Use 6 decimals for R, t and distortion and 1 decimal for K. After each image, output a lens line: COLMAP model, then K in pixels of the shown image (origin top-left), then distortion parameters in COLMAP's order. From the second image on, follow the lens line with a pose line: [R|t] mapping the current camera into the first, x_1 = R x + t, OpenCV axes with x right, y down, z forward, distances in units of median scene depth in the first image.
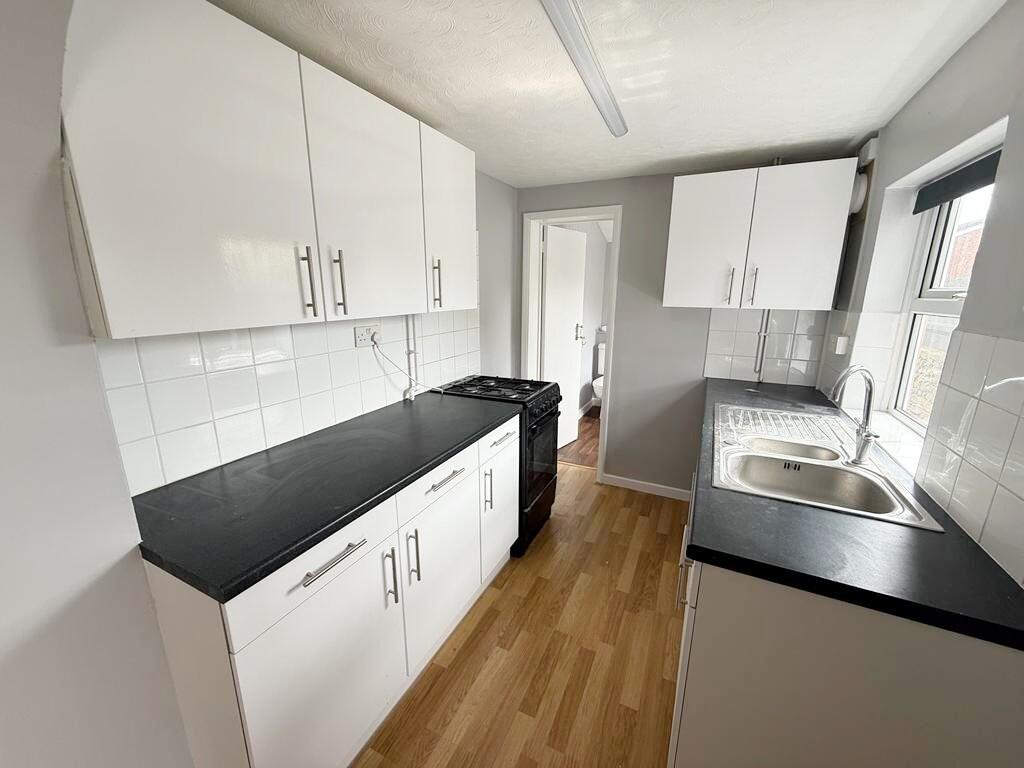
lens RADIAL K [[406.4, 0, 512.0], [0, 406.4, 384.0], [0, 0, 1]] dist [-0.000234, -0.000189]
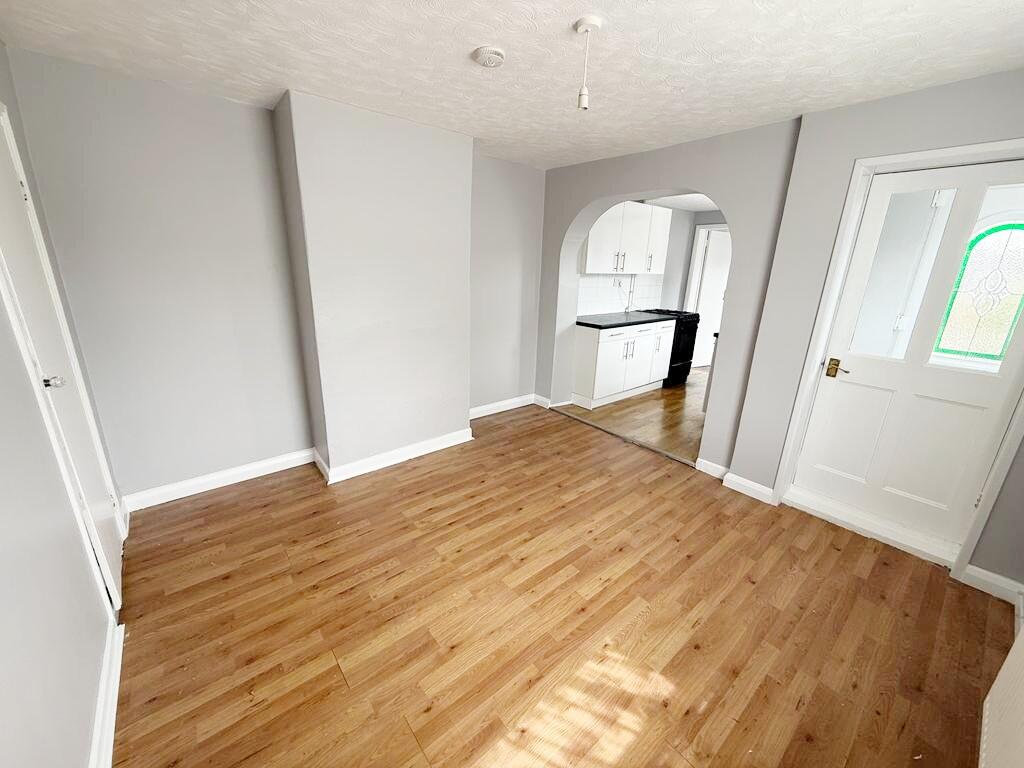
lens RADIAL K [[406.4, 0, 512.0], [0, 406.4, 384.0], [0, 0, 1]] dist [-0.000234, -0.000189]
pose [[0.911504, 0.142676, -0.385750, 0.113103], [-0.120569, 0.989391, 0.081046, 0.362938], [0.393221, -0.027364, 0.919037, -1.538400]]
